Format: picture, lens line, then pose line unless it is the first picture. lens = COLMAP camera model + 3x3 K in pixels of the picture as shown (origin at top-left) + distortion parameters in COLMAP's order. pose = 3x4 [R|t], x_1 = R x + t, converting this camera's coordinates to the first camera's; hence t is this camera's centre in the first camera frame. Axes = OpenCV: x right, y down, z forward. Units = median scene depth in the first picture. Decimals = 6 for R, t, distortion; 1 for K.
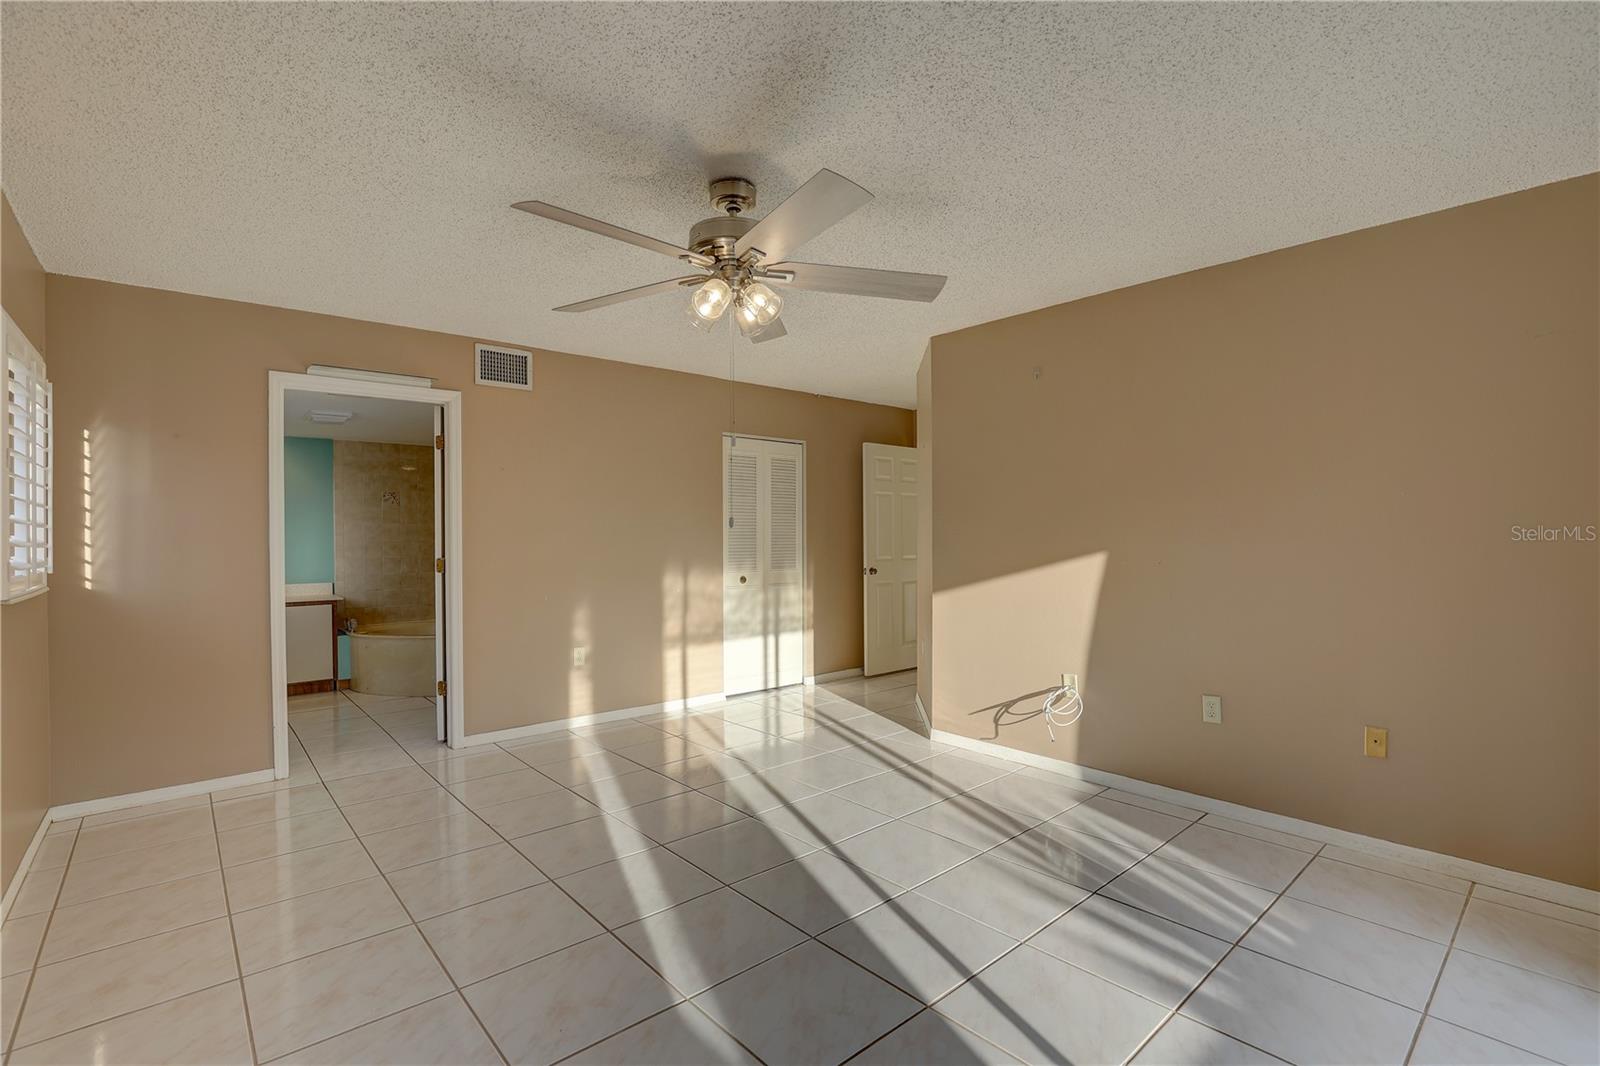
lens RADIAL K [[728.5, 0, 807.5], [0, 728.5, 534.7], [0, 0, 1]] dist [-0.032766, 0.000965]
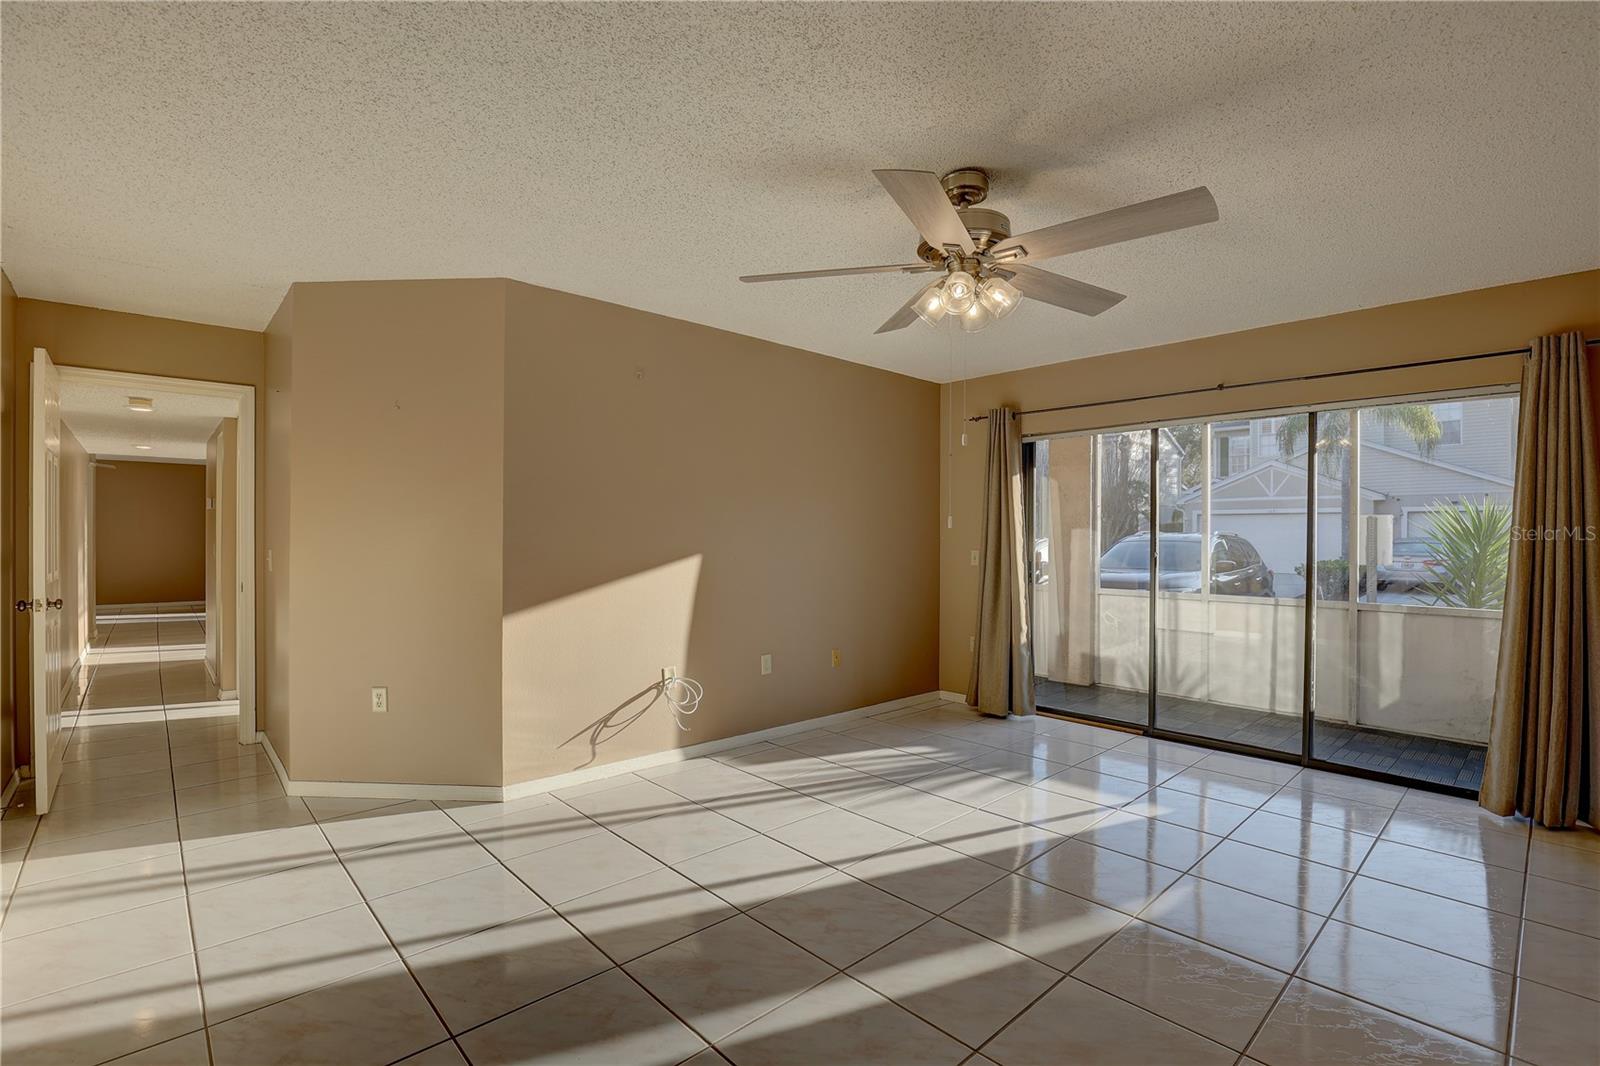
lens RADIAL K [[728.5, 0, 807.5], [0, 728.5, 534.7], [0, 0, 1]] dist [-0.032766, 0.000965]
pose [[-0.028960, 0.006228, 0.999561, -0.730191], [-0.004408, 0.999970, -0.006358, 0.003587], [-0.999571, -0.004590, -0.028931, 0.847117]]
